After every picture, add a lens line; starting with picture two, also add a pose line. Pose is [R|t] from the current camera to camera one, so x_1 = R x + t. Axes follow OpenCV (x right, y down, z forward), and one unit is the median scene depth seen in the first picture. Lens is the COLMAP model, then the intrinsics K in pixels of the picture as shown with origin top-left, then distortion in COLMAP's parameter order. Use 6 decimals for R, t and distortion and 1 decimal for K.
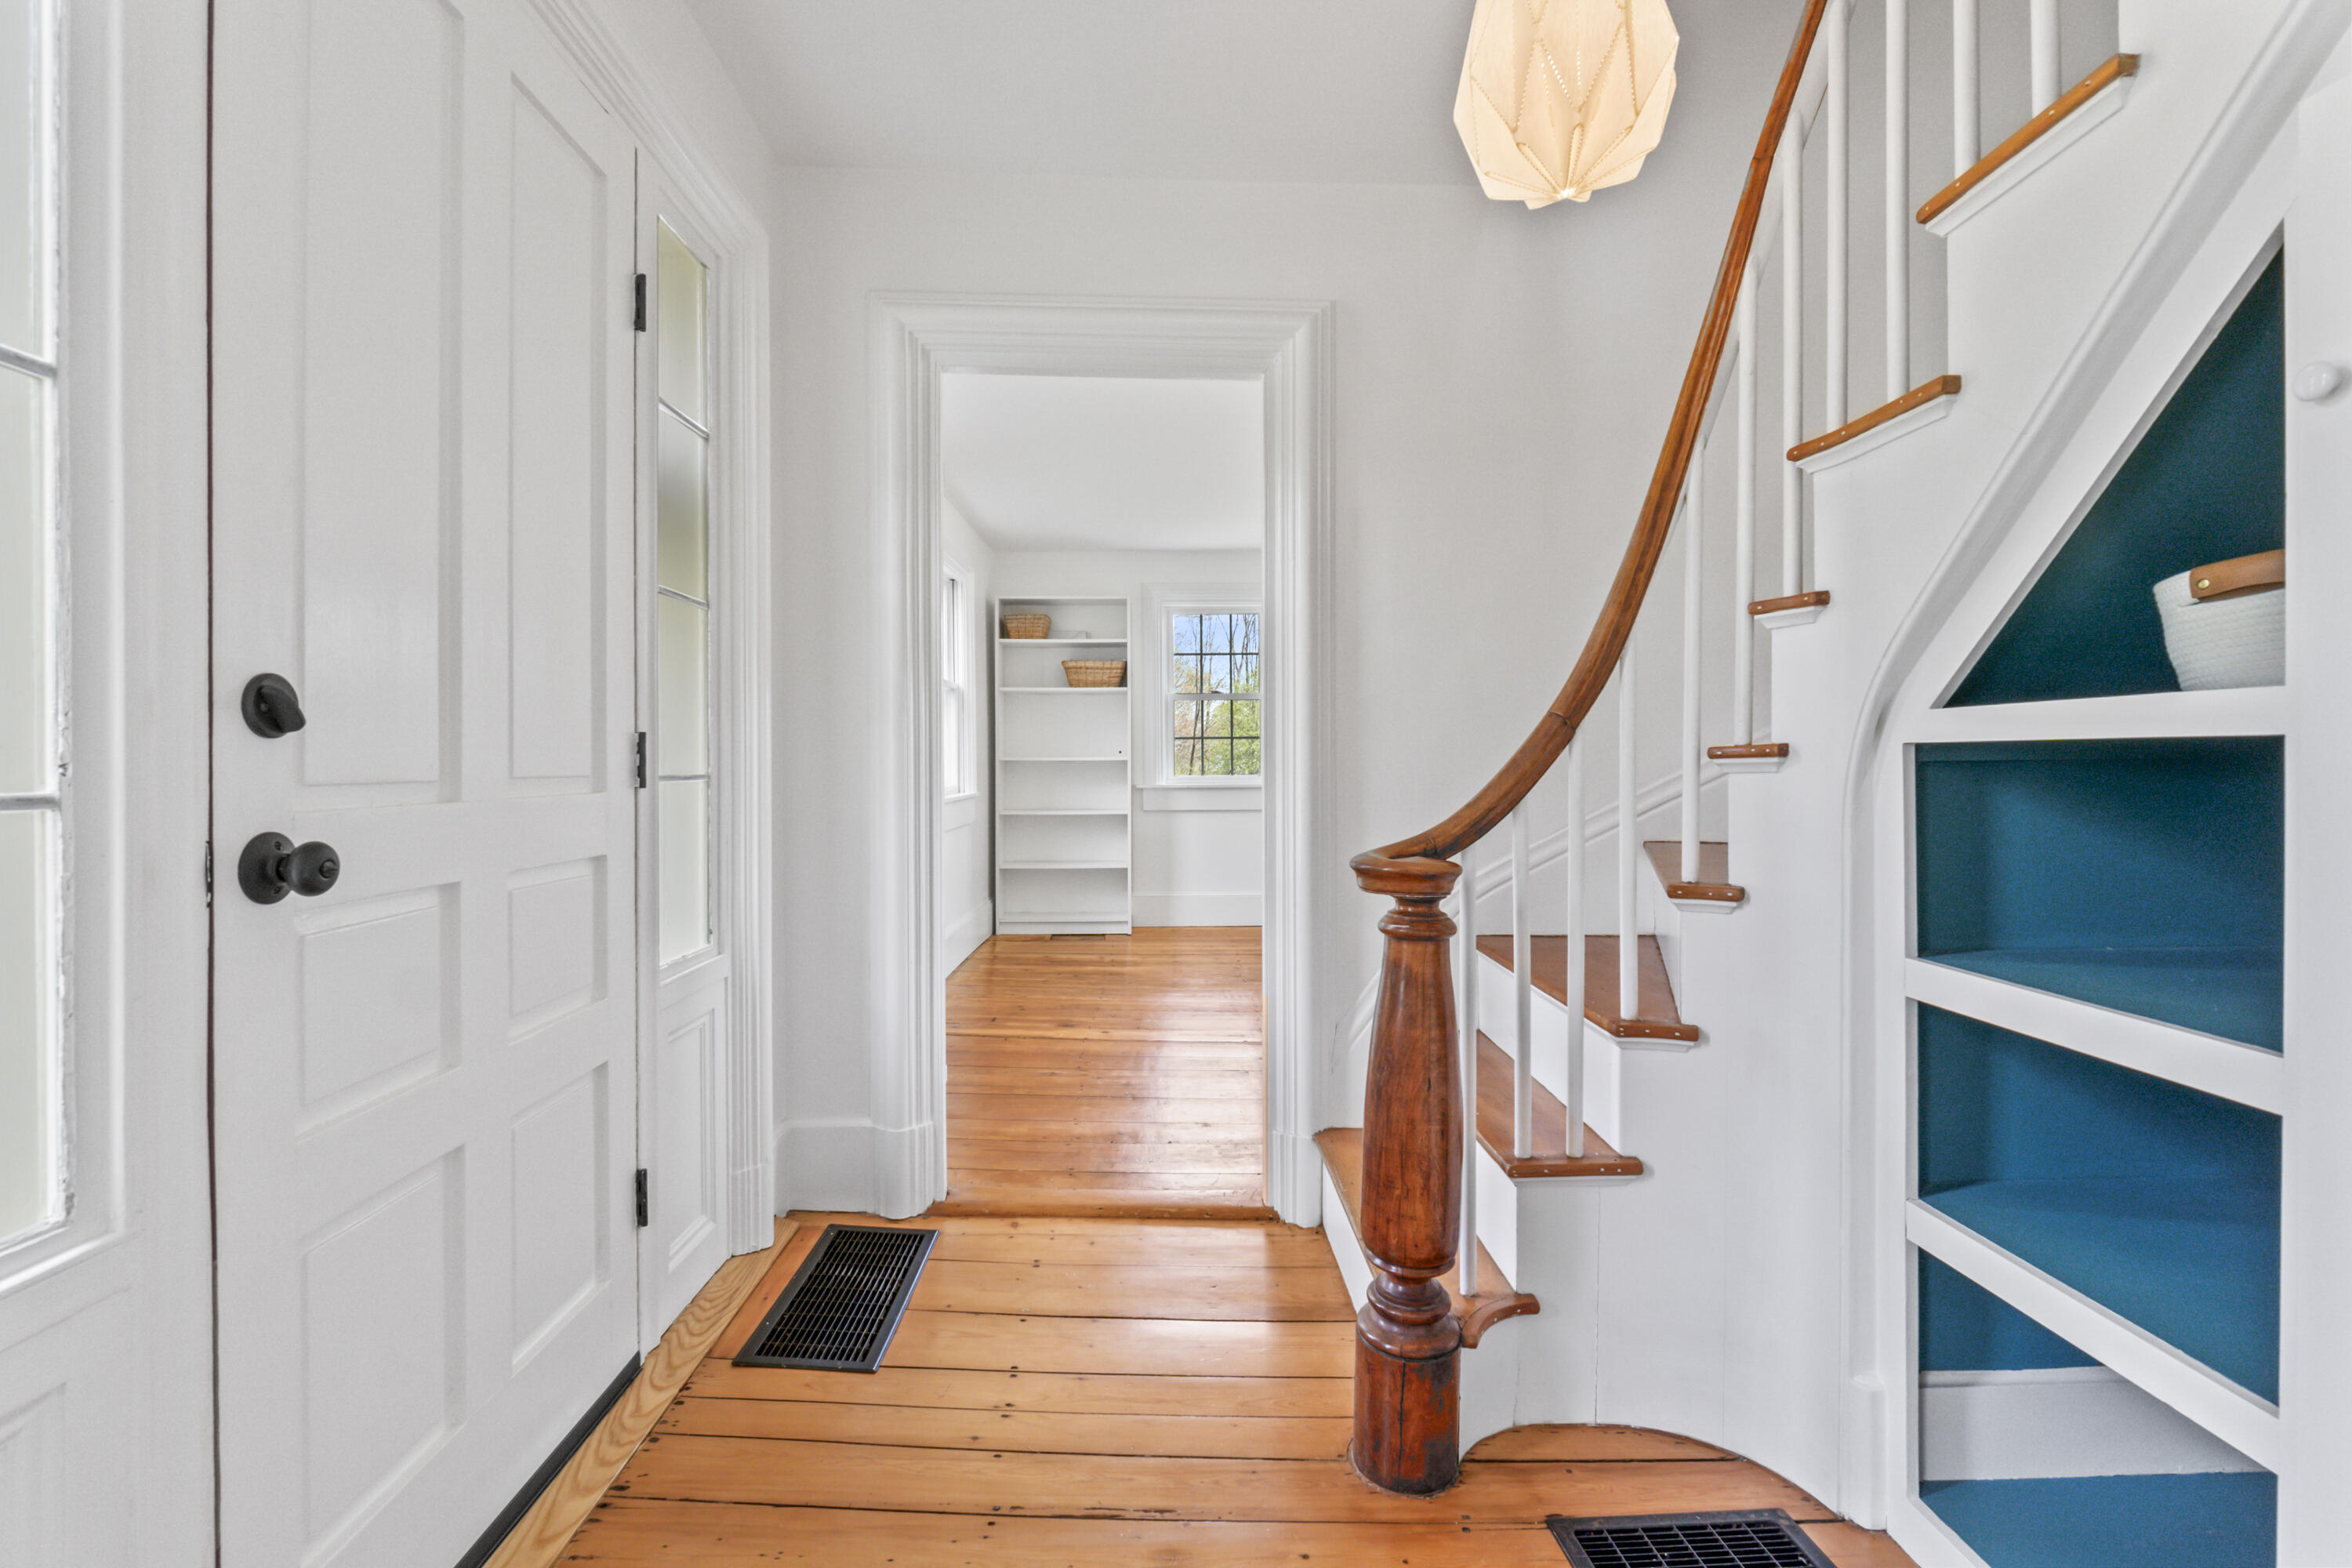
lens RADIAL K [[1081.3, 0, 1160.1], [0, 1081.3, 773.2], [0, 0, 1]] dist [0.003167, 0.000127]
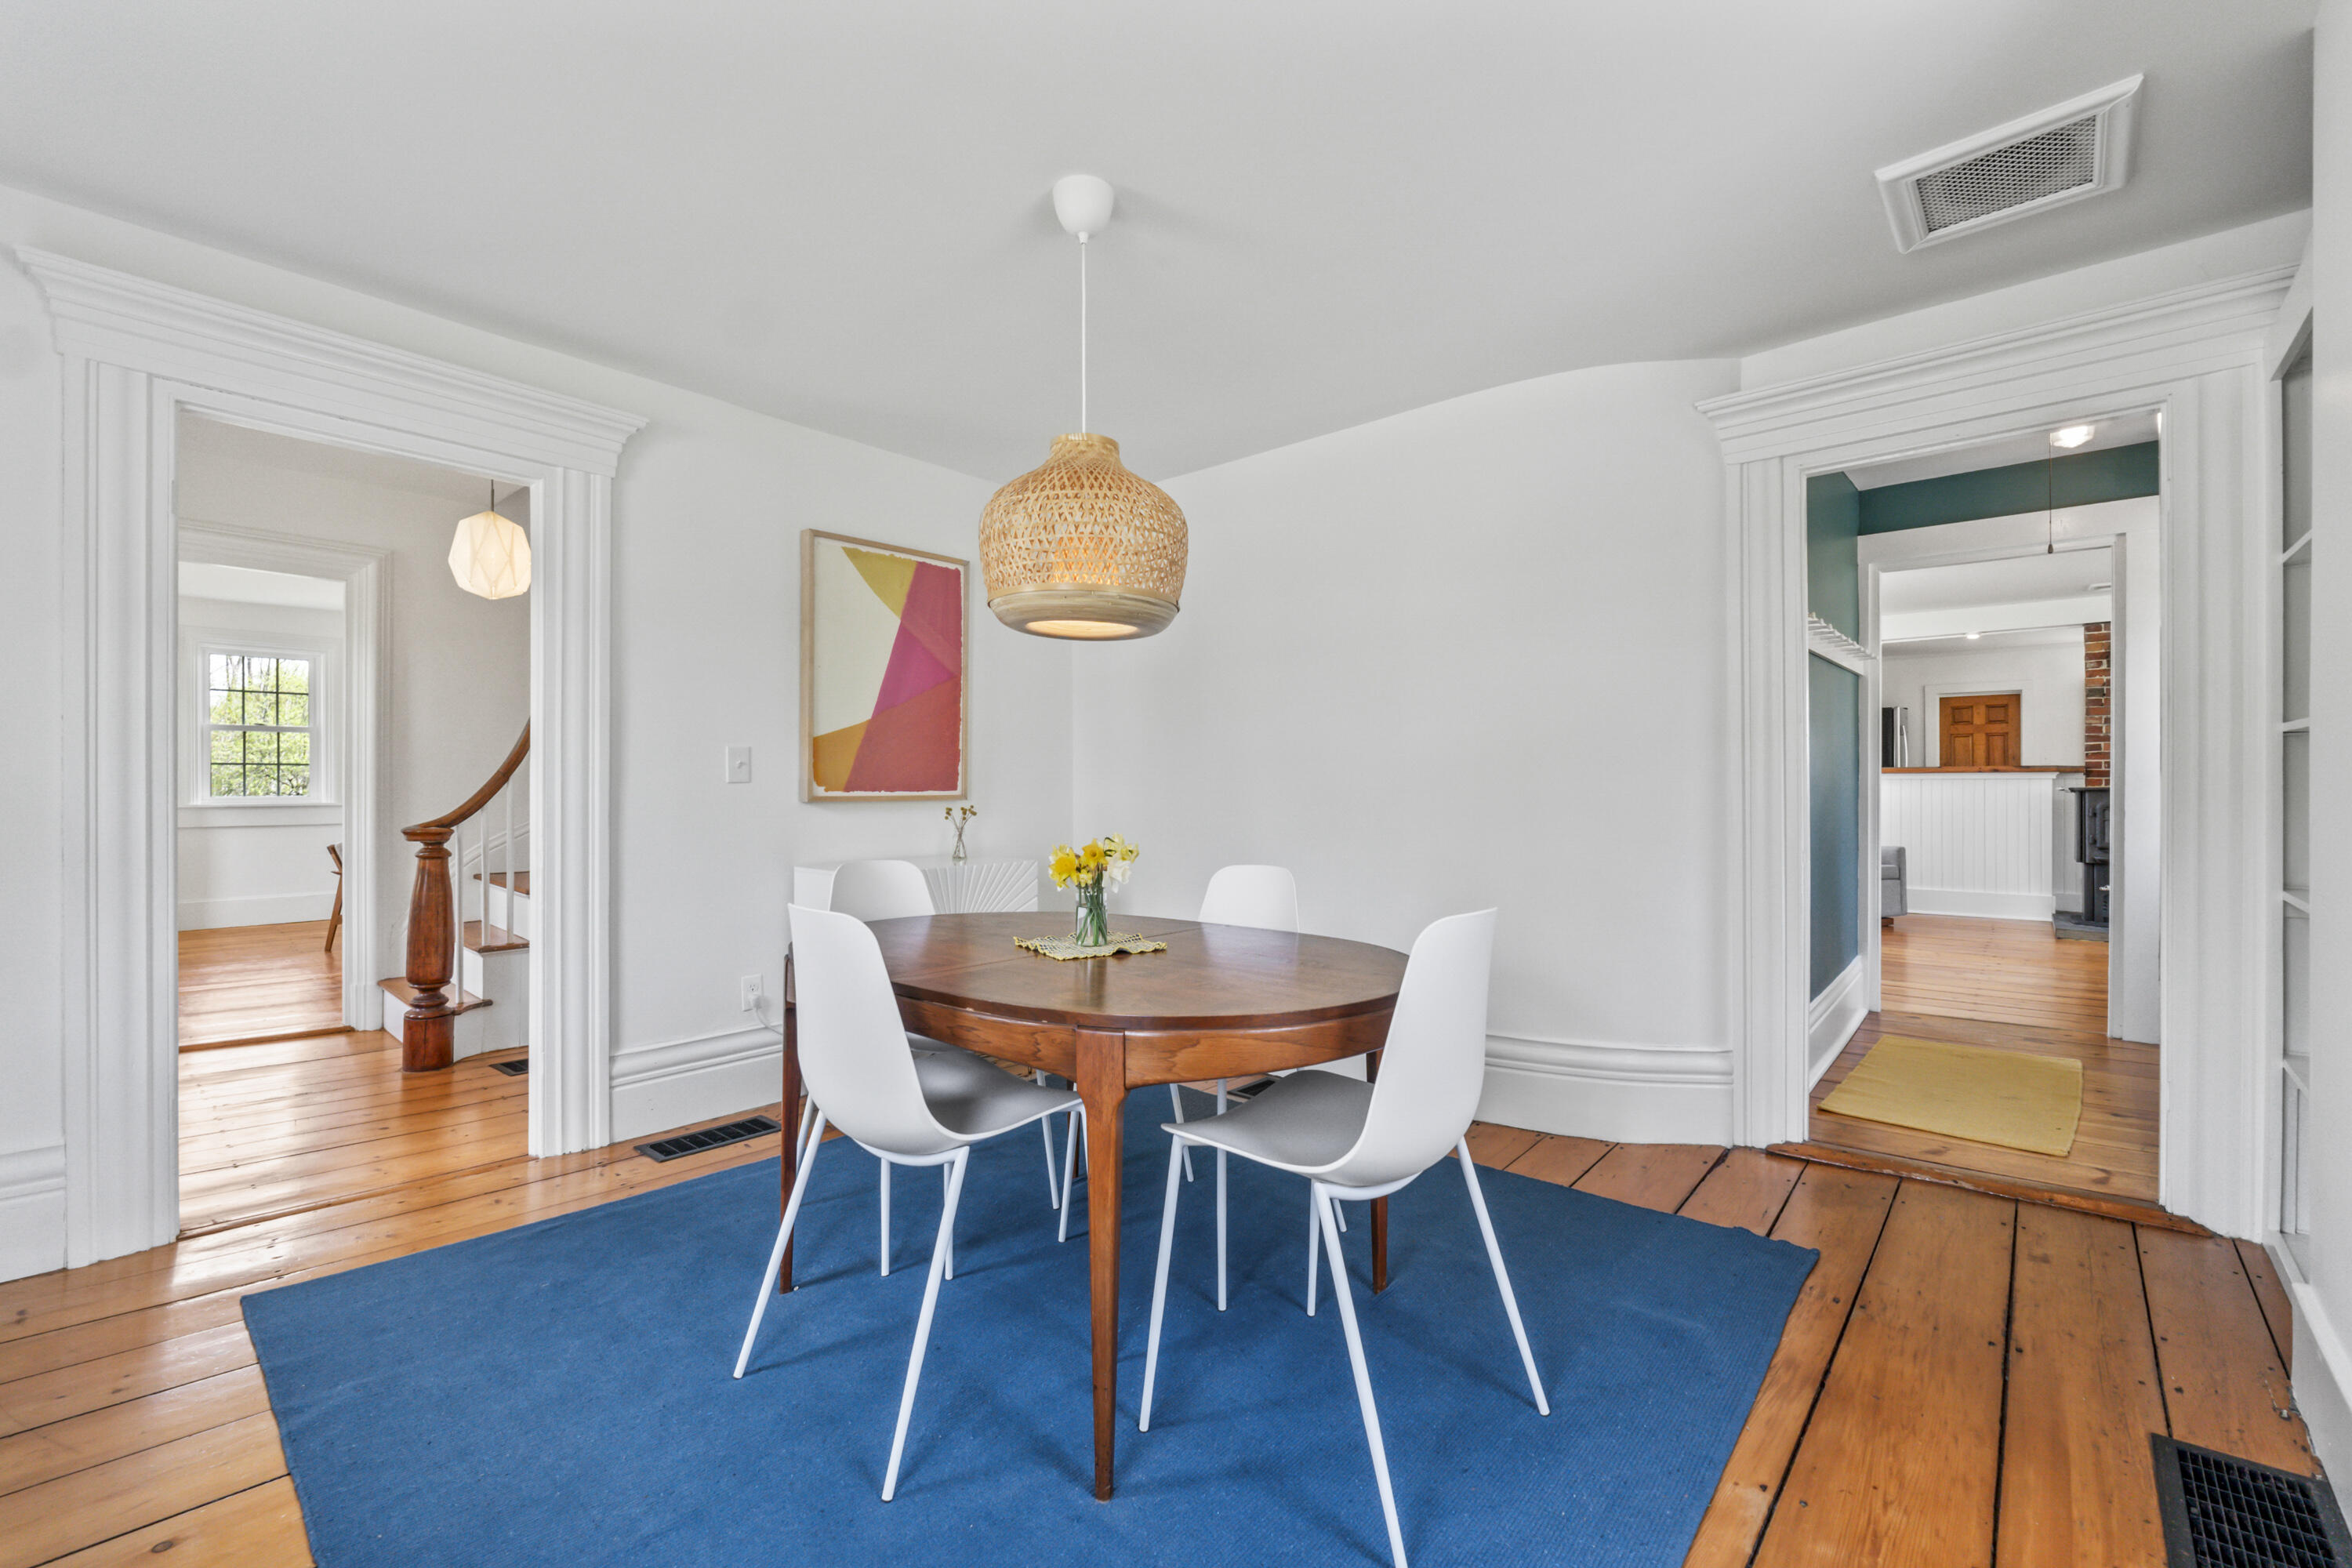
lens RADIAL K [[974.5, 0, 1156.7], [0, 974.5, 787.0], [0, 0, 1]] dist [-0.017265, -0.001333]
pose [[0.665796, 0.005034, 0.746117, -0.303781], [0.000520, 0.999974, -0.007211, 0.001249], [-0.746134, 0.005189, 0.665776, -1.675031]]
